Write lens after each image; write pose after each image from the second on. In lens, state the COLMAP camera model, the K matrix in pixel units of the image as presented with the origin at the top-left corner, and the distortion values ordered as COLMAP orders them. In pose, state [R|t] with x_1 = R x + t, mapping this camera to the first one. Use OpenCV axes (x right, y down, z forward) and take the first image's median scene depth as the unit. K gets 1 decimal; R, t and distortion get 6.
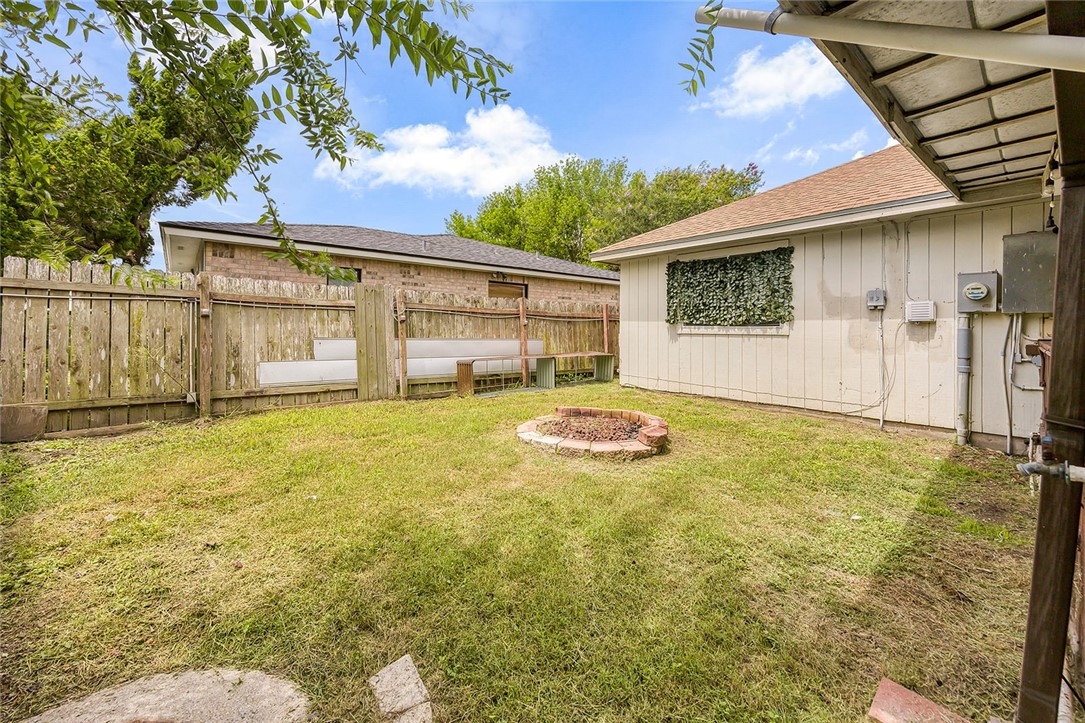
lens RADIAL K [[424.9, 0, 544.6], [0, 424.9, 322.7], [0, 0, 1]] dist [0.000327, 0.000217]
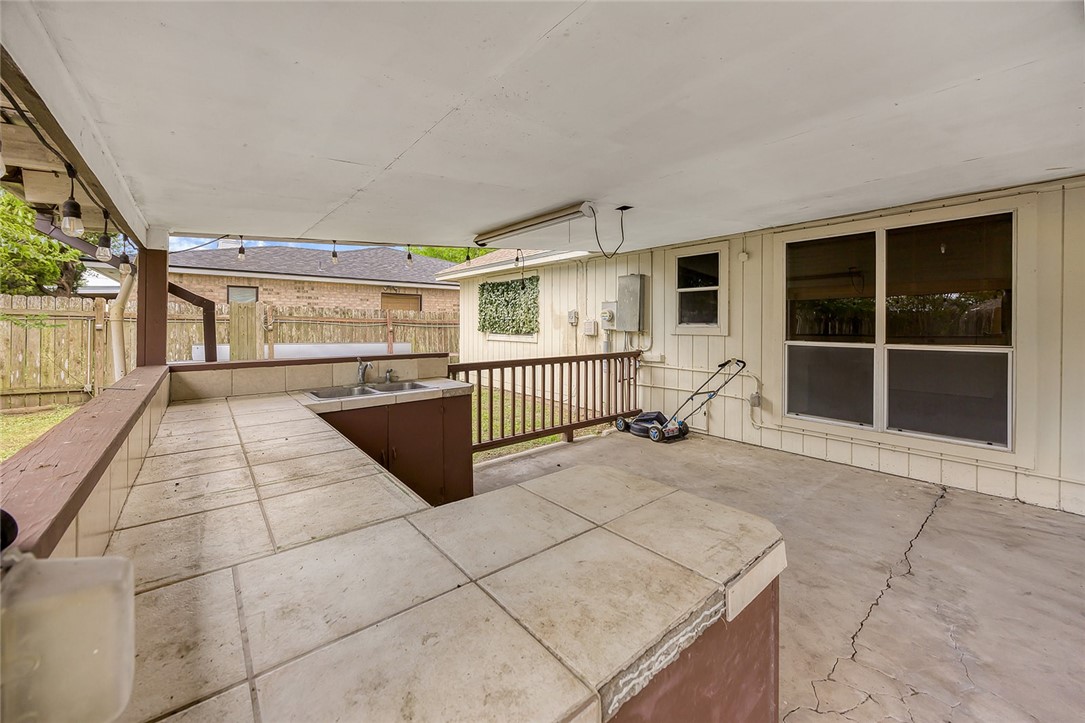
lens RADIAL K [[424.9, 0, 544.6], [0, 424.9, 322.7], [0, 0, 1]] dist [0.000327, 0.000217]
pose [[0.999453, -0.000815, -0.033072, 0.576787], [0.001178, 0.999939, 0.010978, -0.042487], [0.033061, -0.011011, 0.999393, -0.282514]]
